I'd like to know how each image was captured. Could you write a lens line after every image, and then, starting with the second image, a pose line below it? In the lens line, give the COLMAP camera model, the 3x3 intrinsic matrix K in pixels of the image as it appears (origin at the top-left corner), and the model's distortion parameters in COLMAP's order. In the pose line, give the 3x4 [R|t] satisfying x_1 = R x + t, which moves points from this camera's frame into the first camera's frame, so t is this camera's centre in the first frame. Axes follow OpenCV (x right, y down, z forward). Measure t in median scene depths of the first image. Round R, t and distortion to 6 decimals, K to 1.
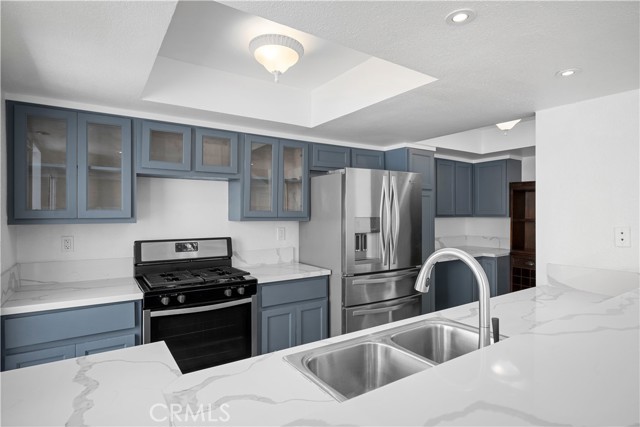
lens RADIAL K [[341.9, 0, 323.0], [0, 341.9, 216.0], [0, 0, 1]] dist [-0.001251, -0.000676]
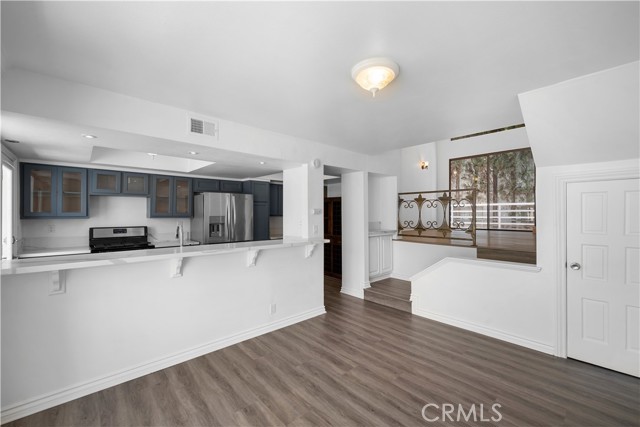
lens RADIAL K [[264.2, 0, 320.9], [0, 264.2, 215.6], [0, 0, 1]] dist [-0.003339, -0.000575]
pose [[0.987784, -0.000937, 0.155829, 0.534106], [0.001173, 0.999998, -0.001424, 0.004750], [-0.155827, 0.001590, 0.987783, -0.719799]]
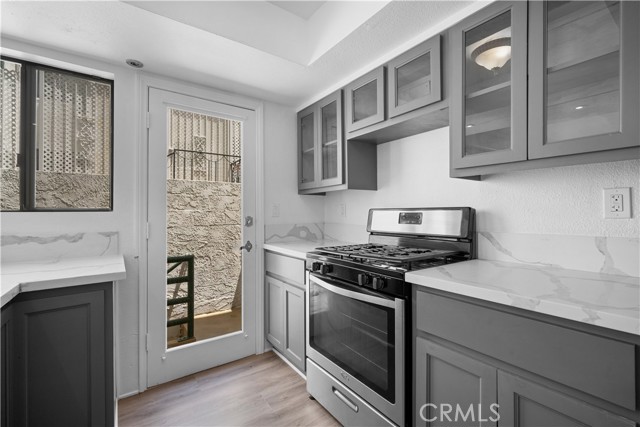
lens RADIAL K [[278.8, 0, 318.6], [0, 278.8, 209.6], [0, 0, 1]] dist [0.000913, -0.000075]
pose [[0.030886, -0.010302, -0.999470, 0.247990], [-0.001620, 0.999945, -0.010357, 0.080849], [0.999522, 0.001939, 0.030868, 0.799951]]
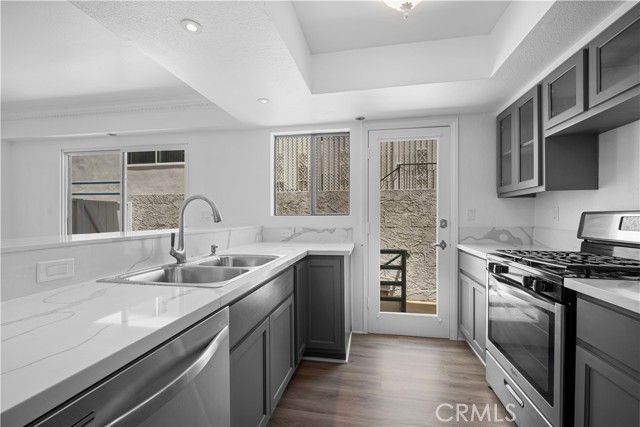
lens RADIAL K [[264.2, 0, 320.9], [0, 264.2, 215.6], [0, 0, 1]] dist [-0.003339, -0.000575]
pose [[-0.703163, -0.000809, -0.711028, 0.363319], [-0.002309, 0.999997, 0.001145, 0.079934], [0.711025, 0.002447, -0.703163, 0.964917]]
